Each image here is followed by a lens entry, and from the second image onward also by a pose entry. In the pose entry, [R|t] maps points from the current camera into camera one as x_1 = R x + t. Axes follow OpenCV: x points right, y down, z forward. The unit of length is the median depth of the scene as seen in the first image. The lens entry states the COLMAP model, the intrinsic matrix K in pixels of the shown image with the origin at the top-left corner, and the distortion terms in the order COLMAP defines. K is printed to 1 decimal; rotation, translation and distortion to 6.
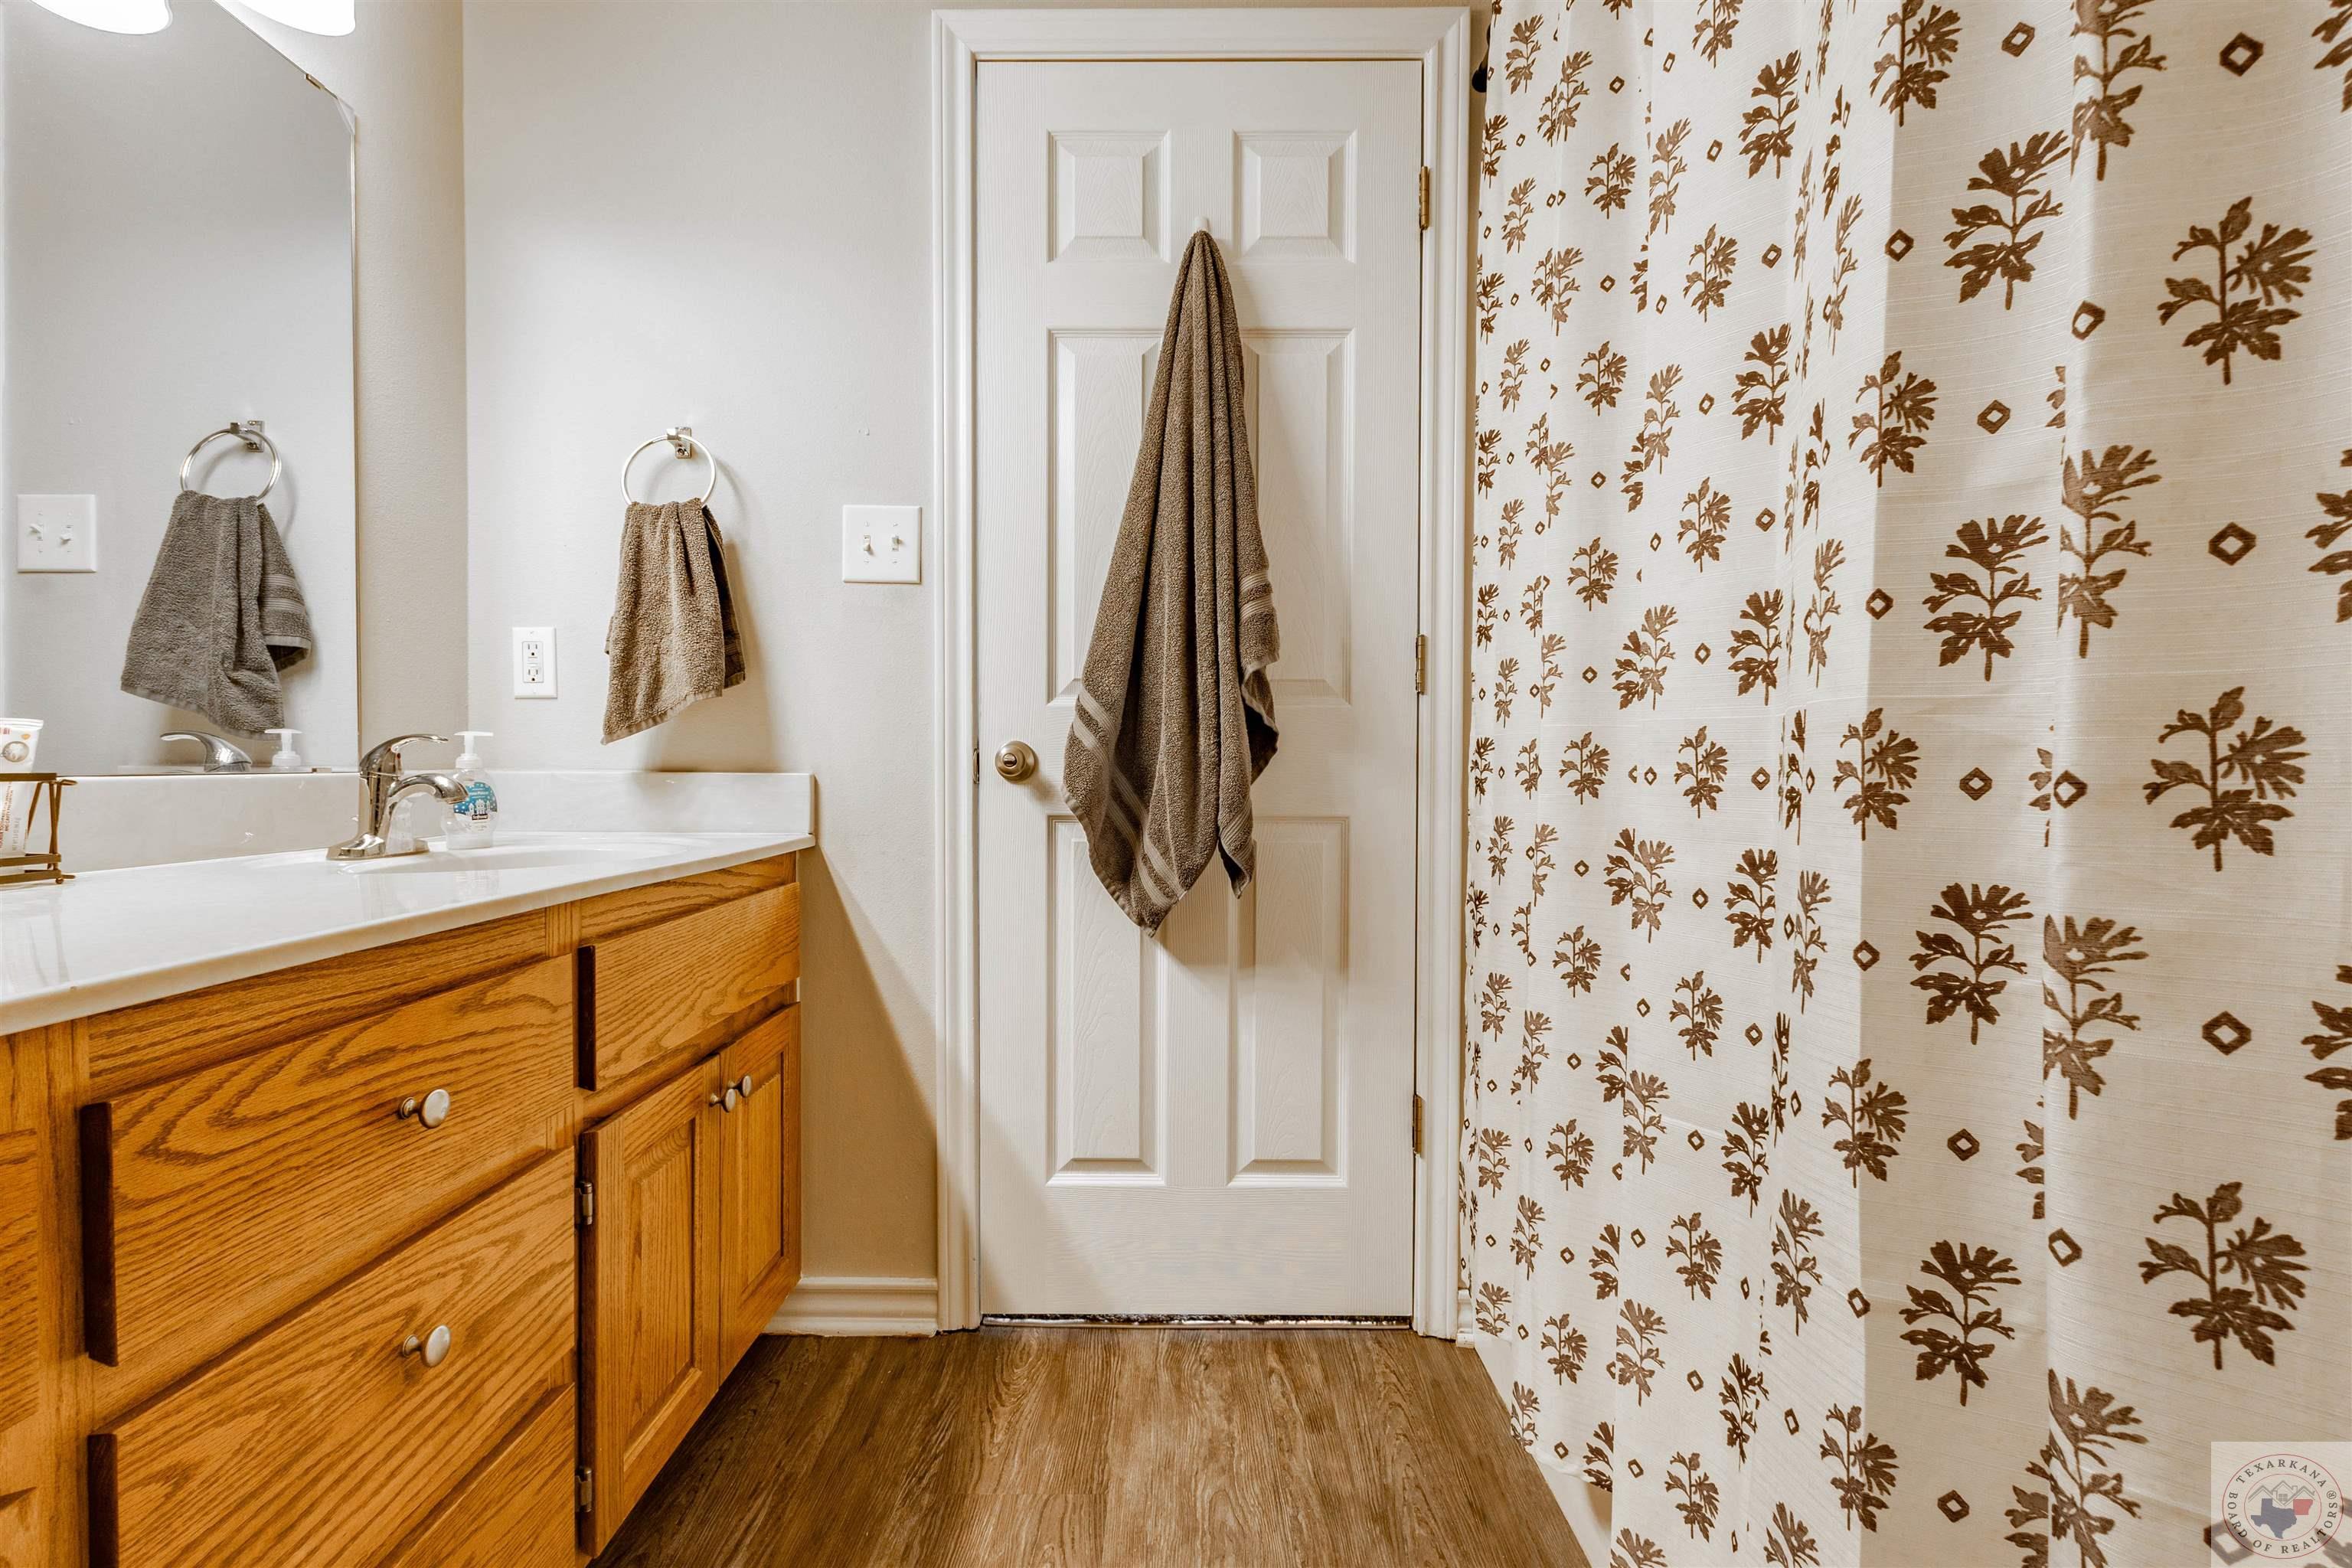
lens RADIAL K [[1081.3, 0, 1183.1], [0, 1081.3, 775.0], [0, 0, 1]] dist [0.005435, -0.000155]
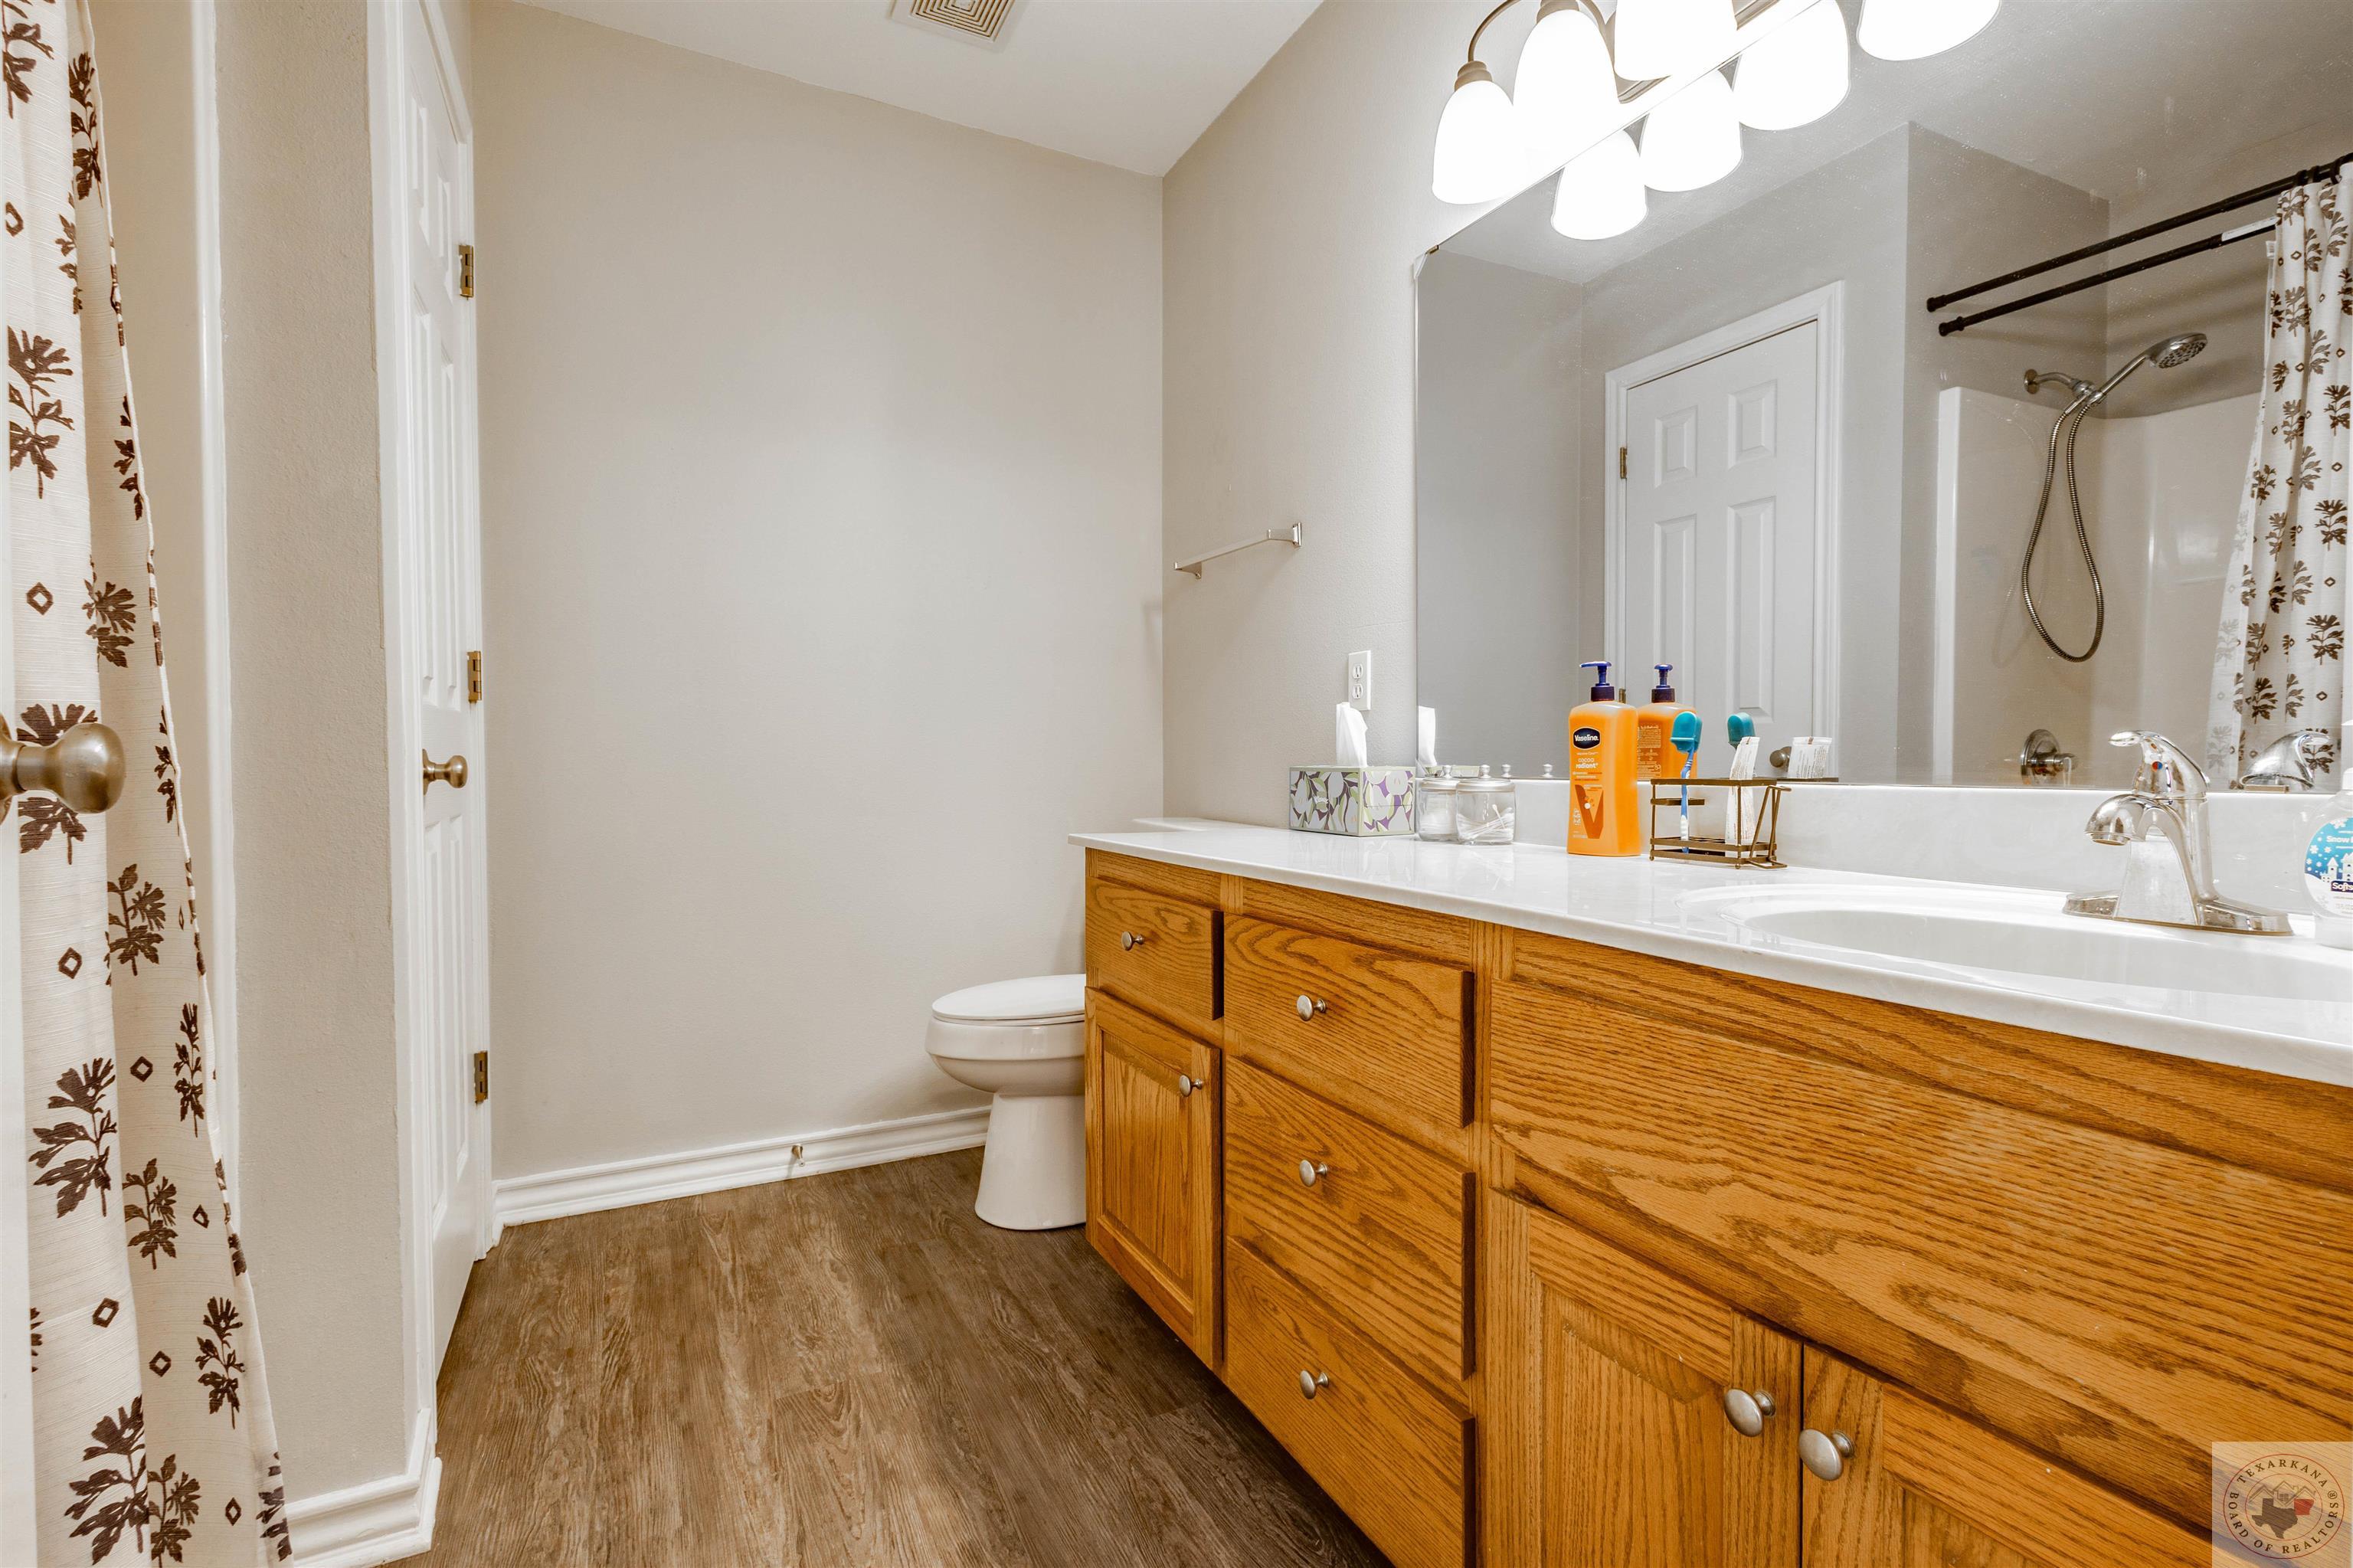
lens RADIAL K [[1081.8, 0, 1183.6], [0, 1081.8, 775.0], [0, 0, 1]] dist [0.005435, -0.000155]
pose [[-0.886681, 0.010312, -0.462267, 0.097347], [-0.004780, 0.999493, 0.031466, -0.039556], [0.462357, 0.030110, -0.886182, 1.791952]]
